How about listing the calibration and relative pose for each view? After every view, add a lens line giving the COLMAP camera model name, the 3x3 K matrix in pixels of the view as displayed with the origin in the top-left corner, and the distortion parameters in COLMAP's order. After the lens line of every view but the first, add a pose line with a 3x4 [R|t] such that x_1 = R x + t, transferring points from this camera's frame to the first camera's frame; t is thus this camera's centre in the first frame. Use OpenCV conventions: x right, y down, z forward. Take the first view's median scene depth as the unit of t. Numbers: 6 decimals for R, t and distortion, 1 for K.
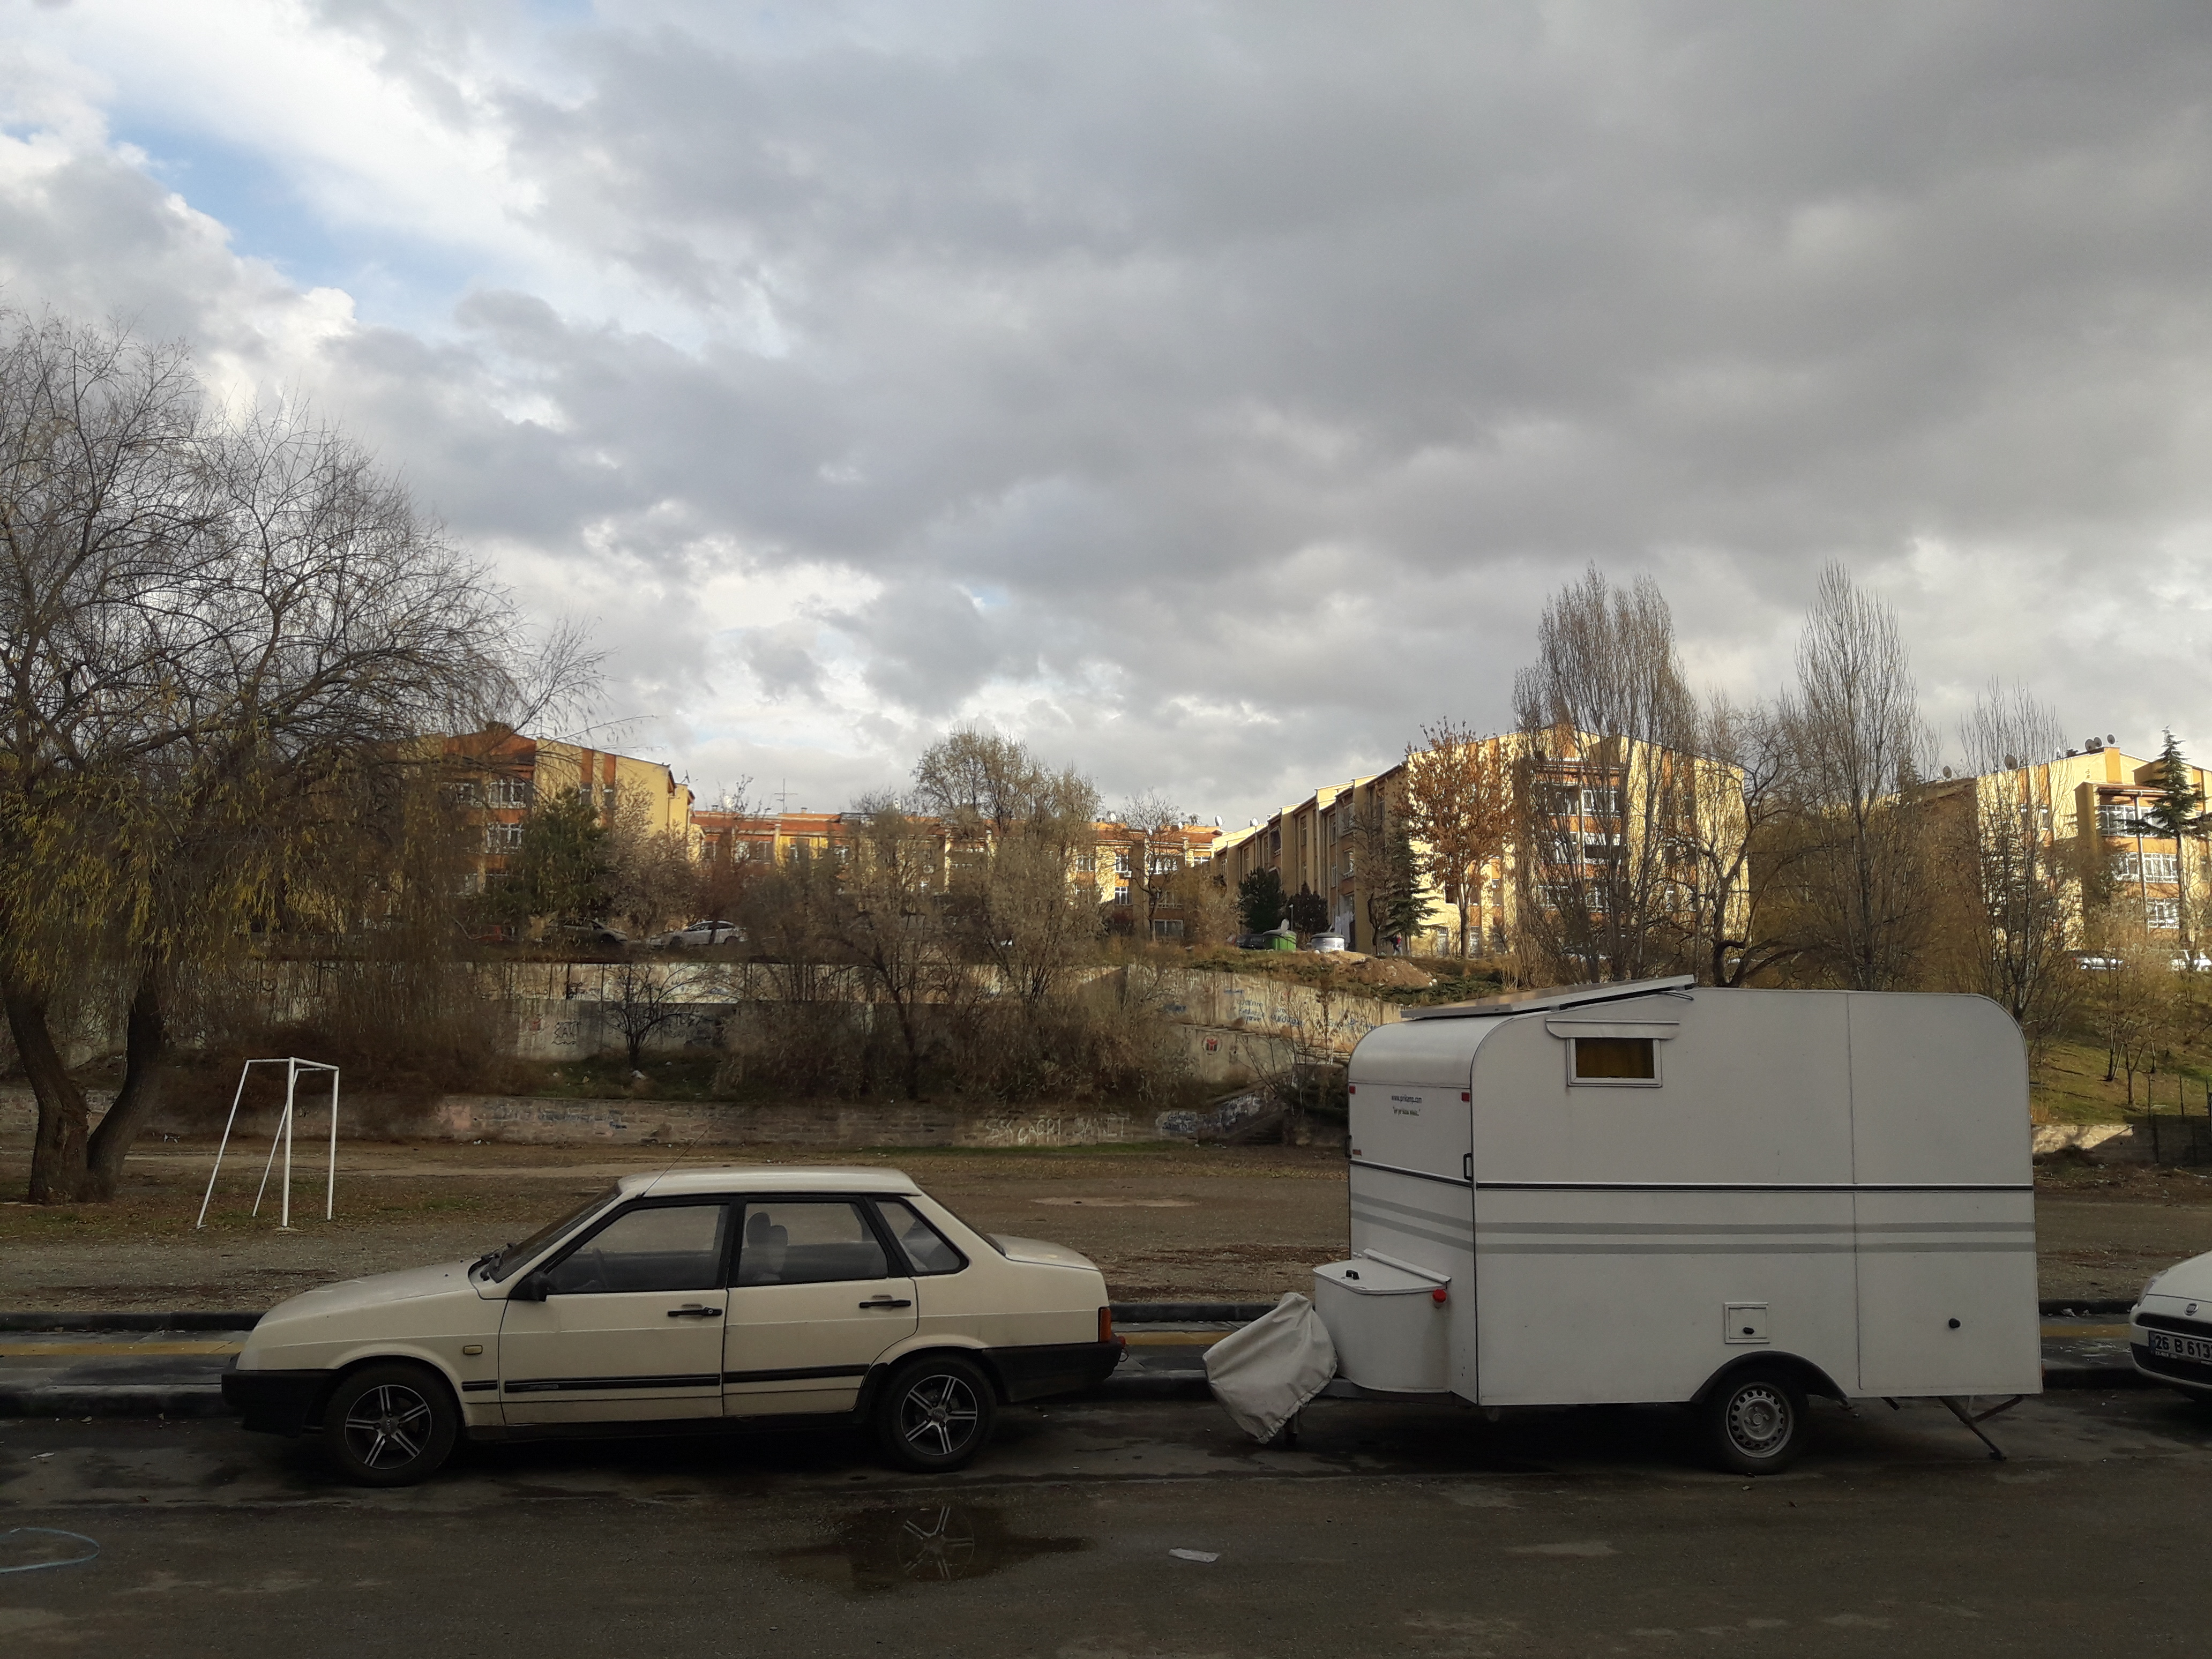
lens RADIAL K [[1810.5, 0, 1110.0], [0, 1810.5, 835.2], [0, 0, 1]] dist [0.137345, -0.353798]
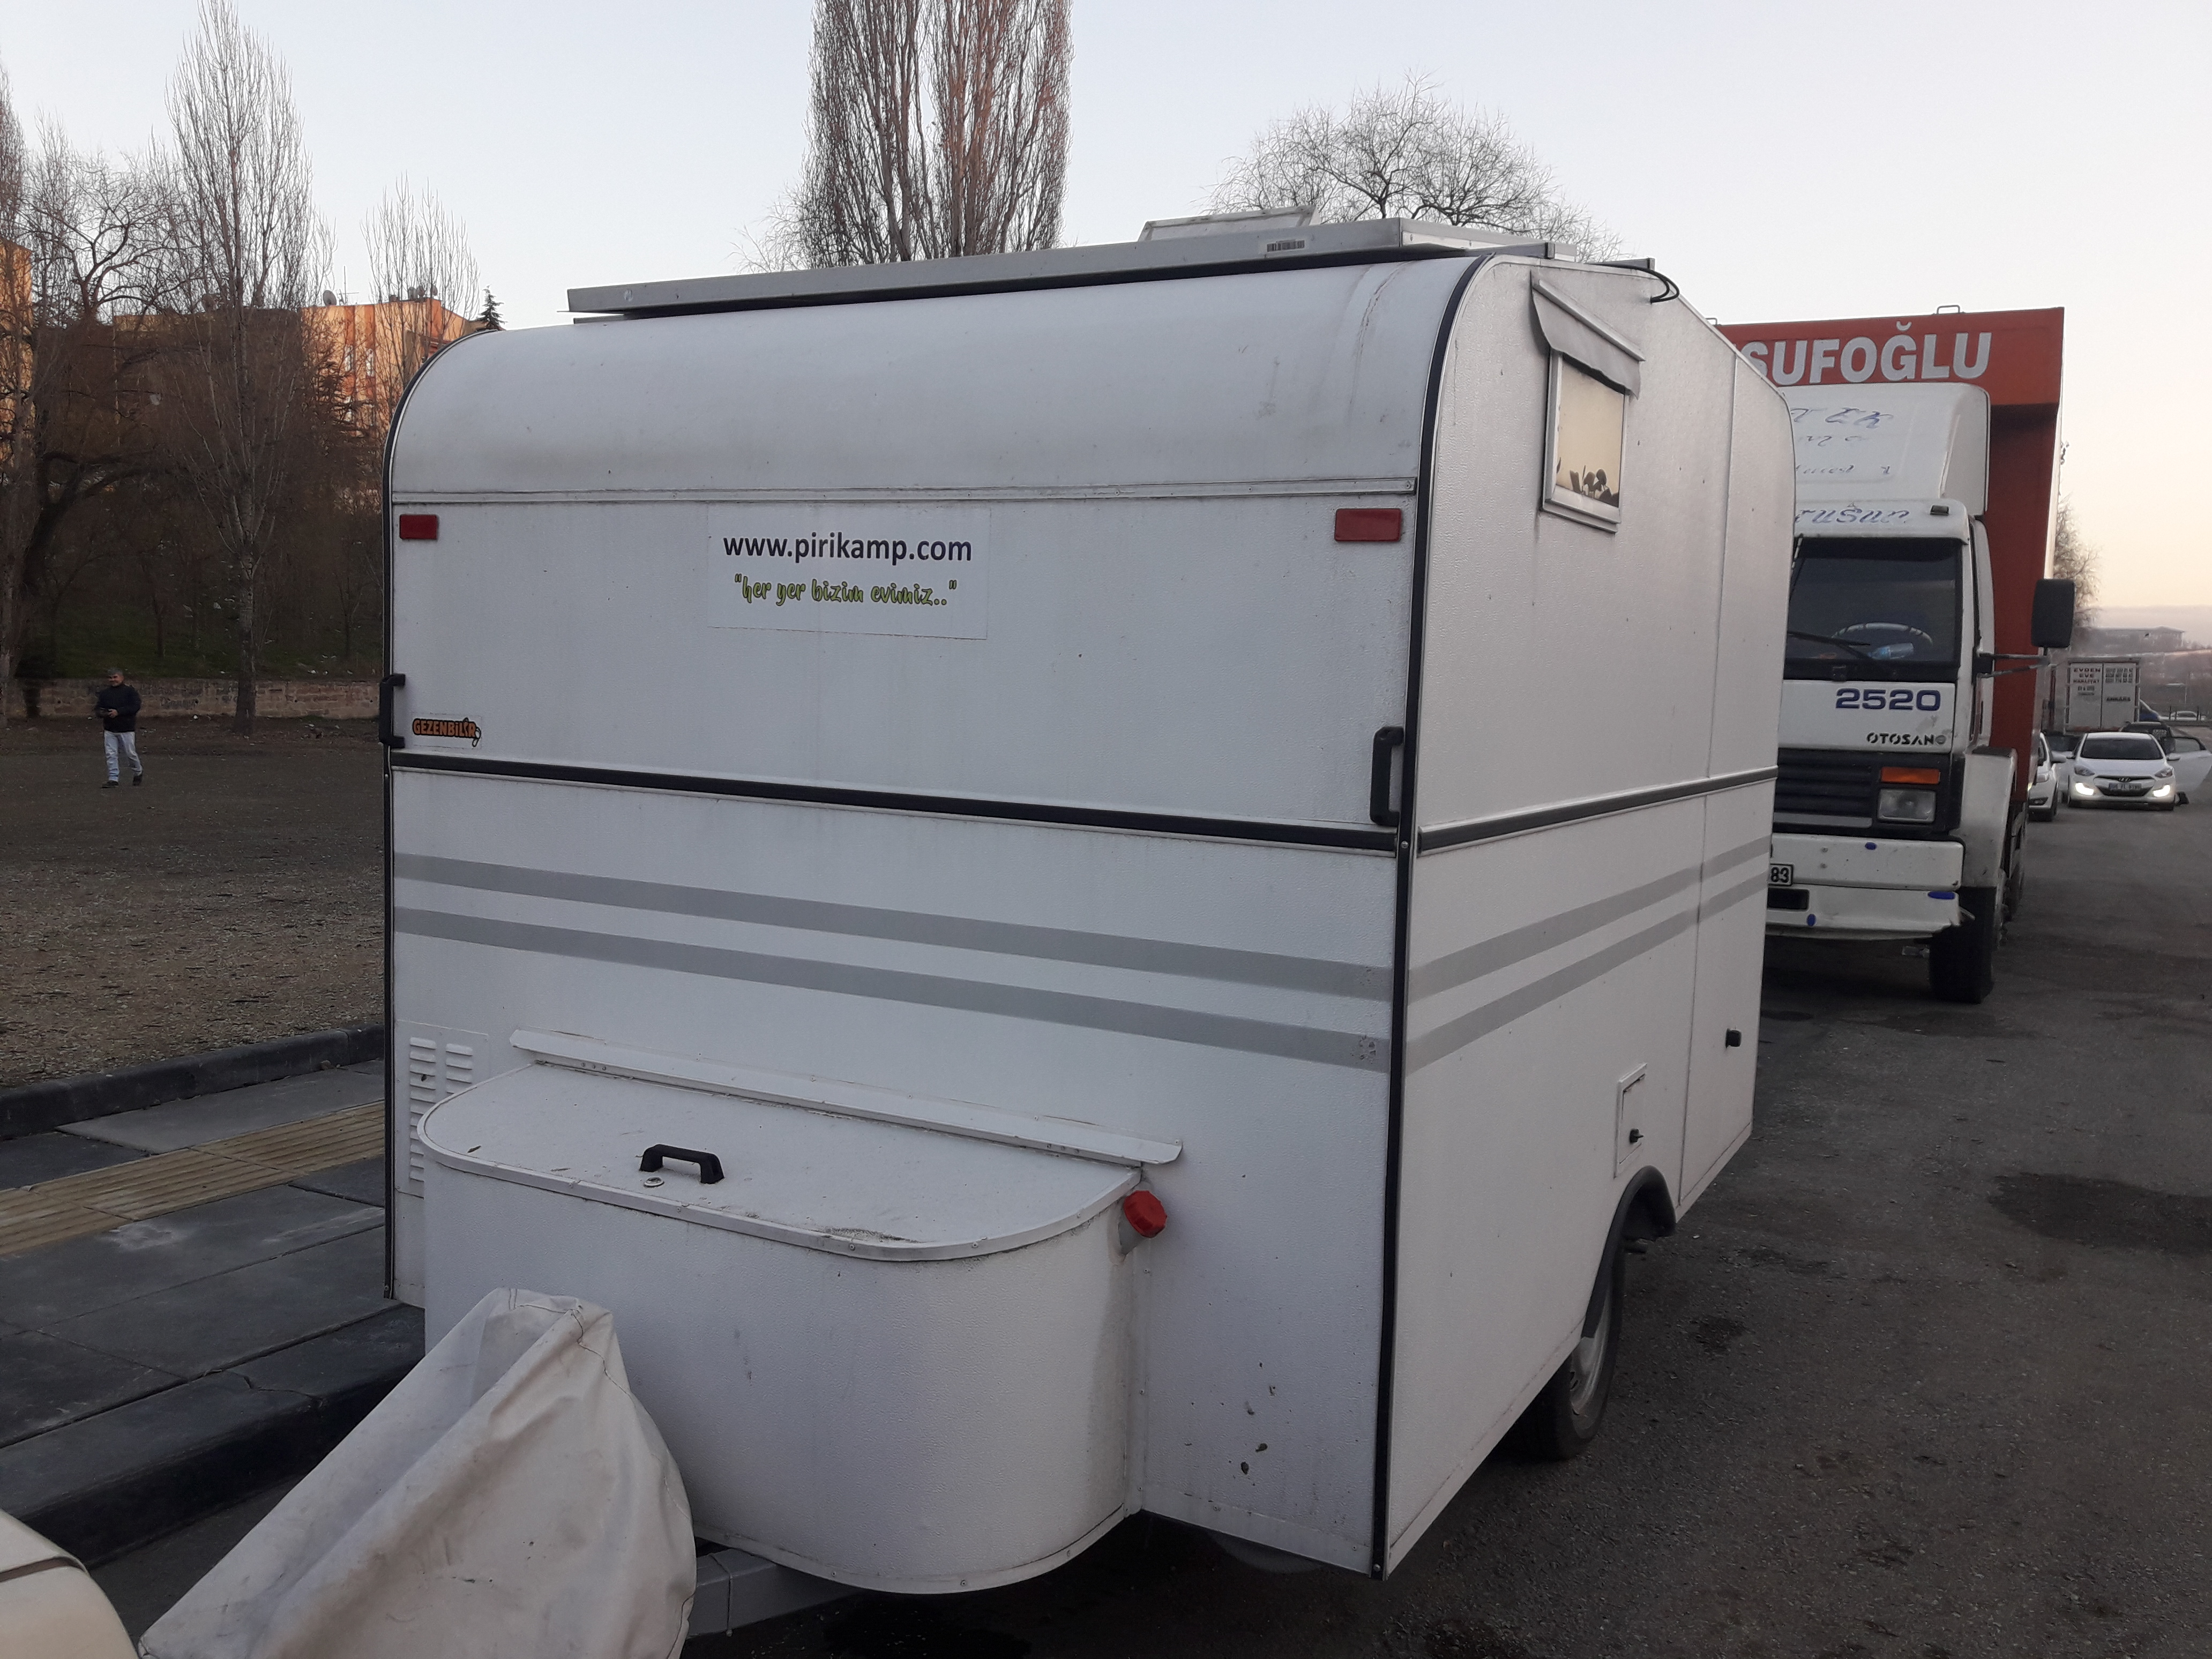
lens RADIAL K [[1810.5, 0, 1110.0], [0, 1810.5, 835.2], [0, 0, 1]] dist [0.137345, -0.353798]
pose [[0.634231, -0.061125, 0.770724, -0.004780], [-0.123437, 0.976077, 0.178989, 0.016787], [-0.763226, -0.208656, 0.611513, 0.098876]]
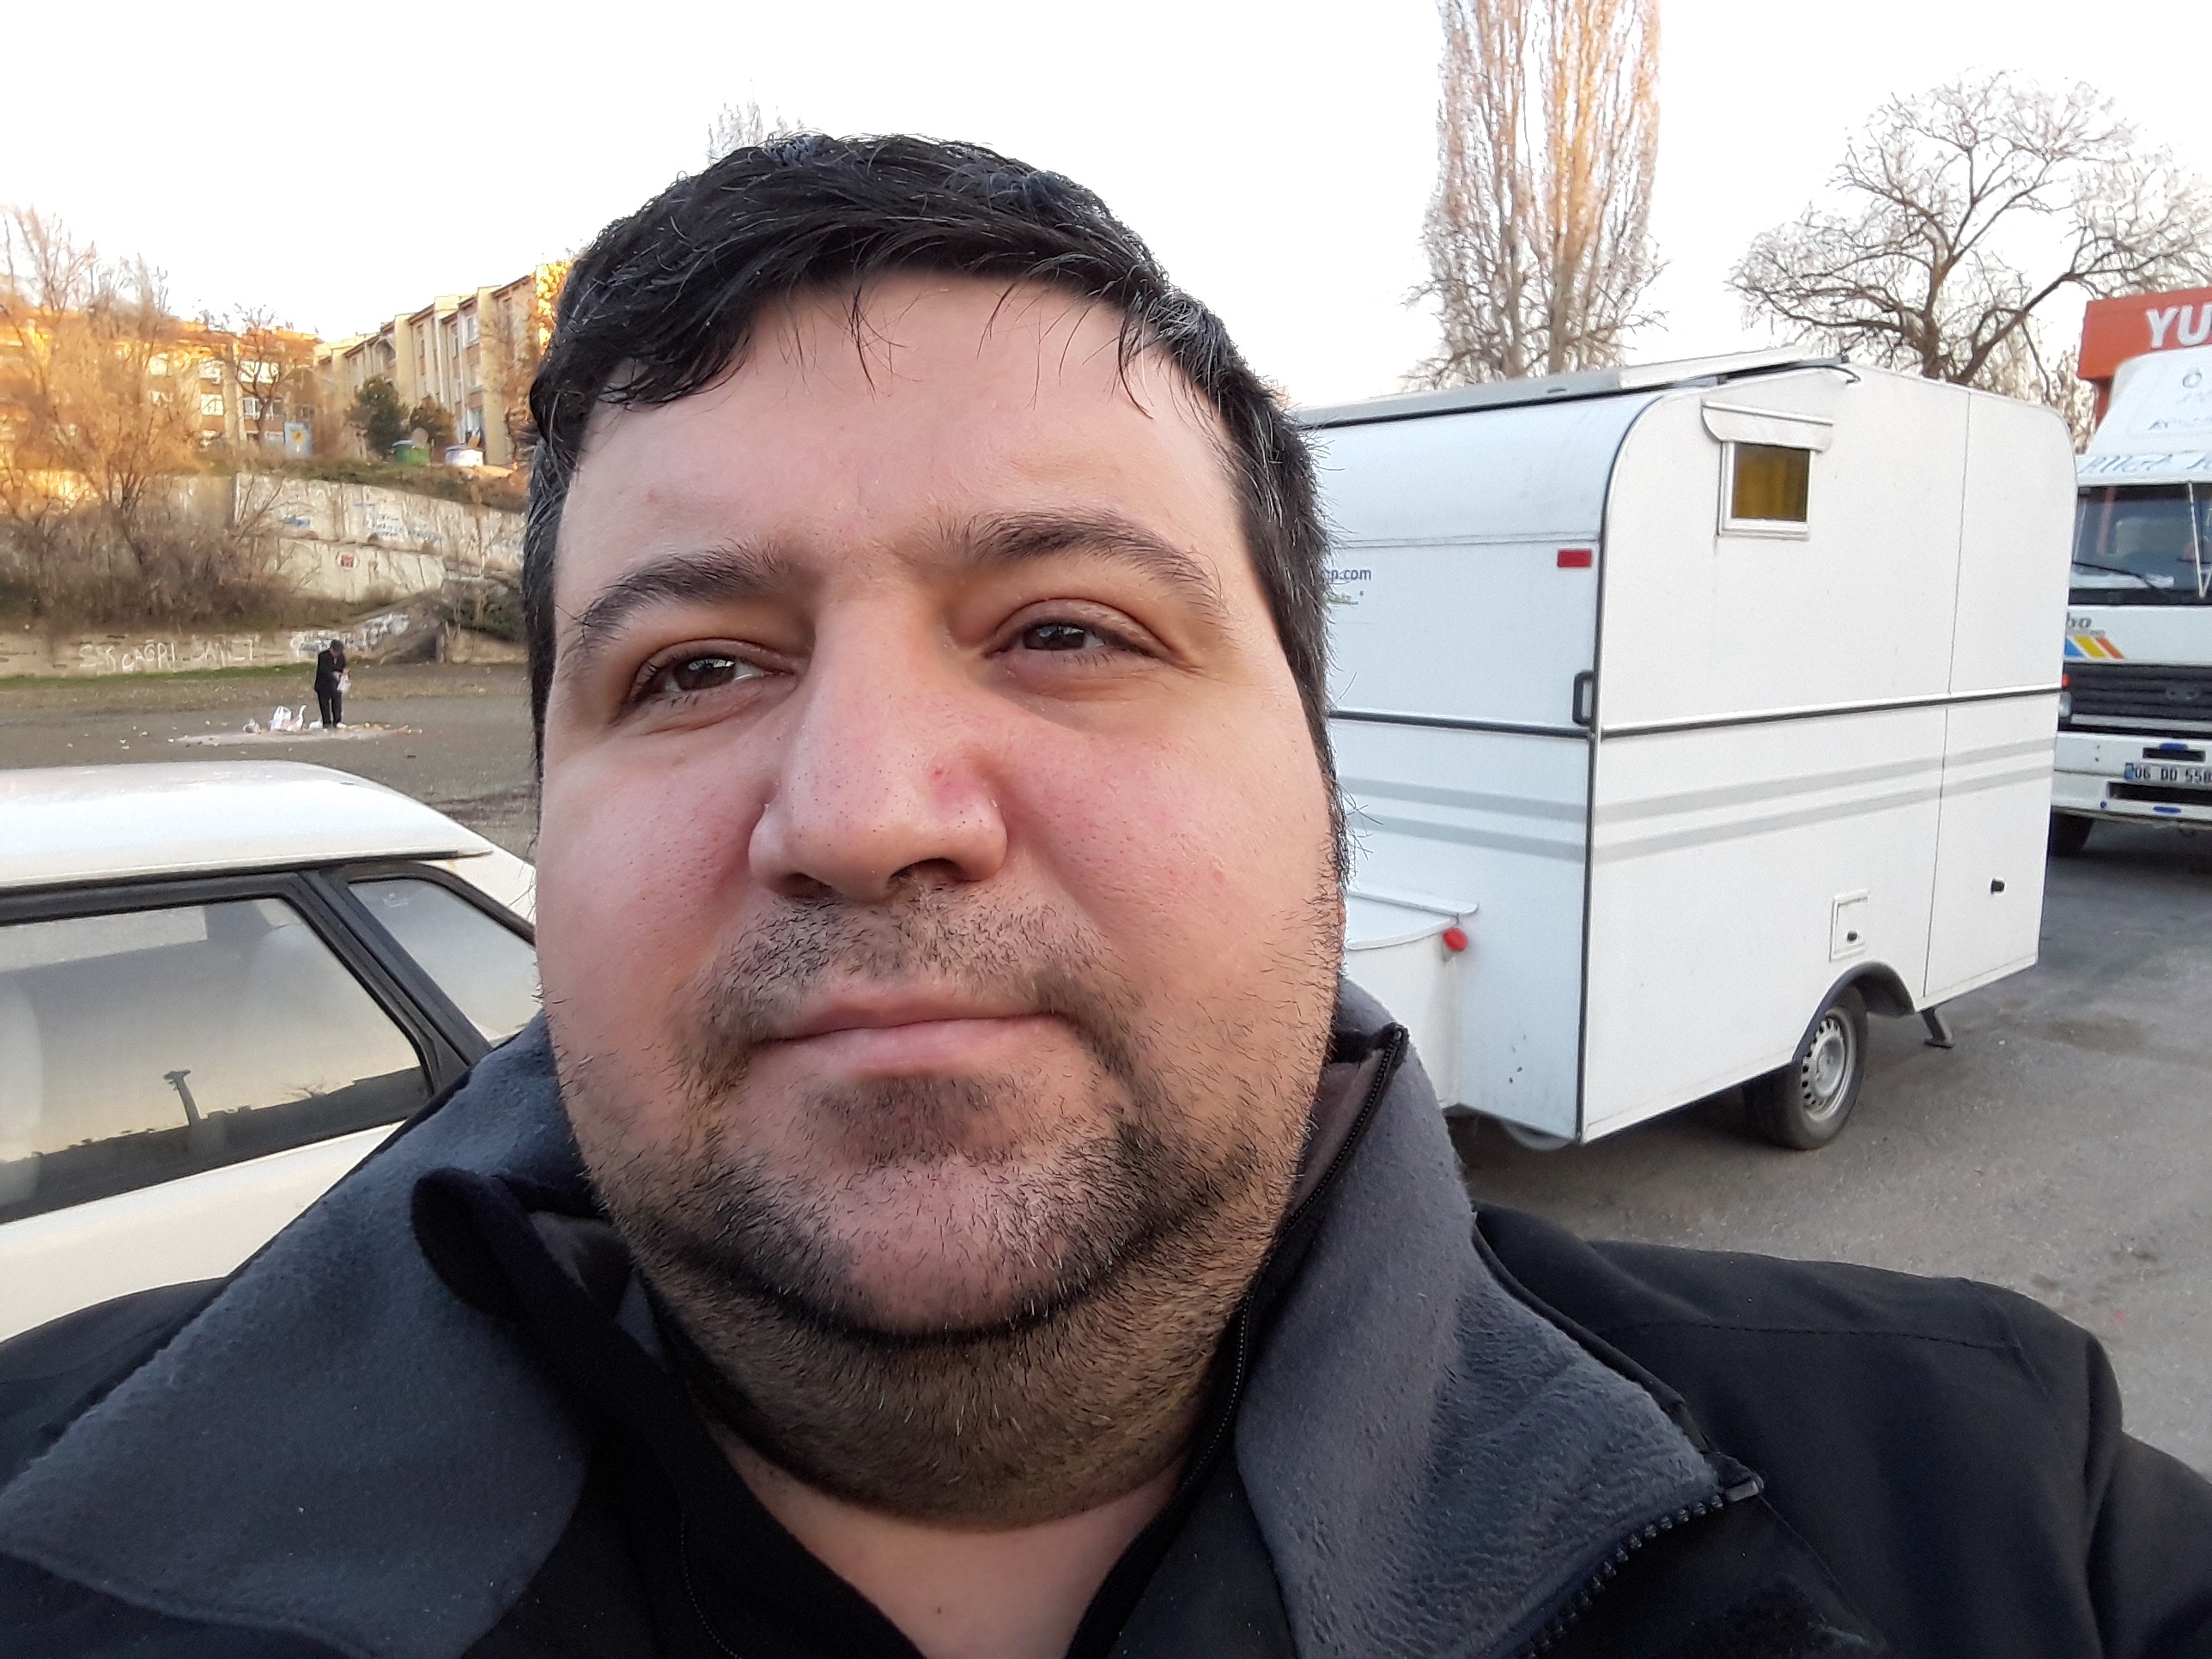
lens RADIAL K [[1599.3, 0, 1112.7], [0, 1599.3, 828.3], [0, 0, 1]] dist [-0.002486, -0.005919]
pose [[0.869703, -0.083522, 0.486458, -0.014806], [-0.053136, 0.964007, 0.260513, 0.012521], [-0.490707, -0.252417, 0.833962, 0.079204]]
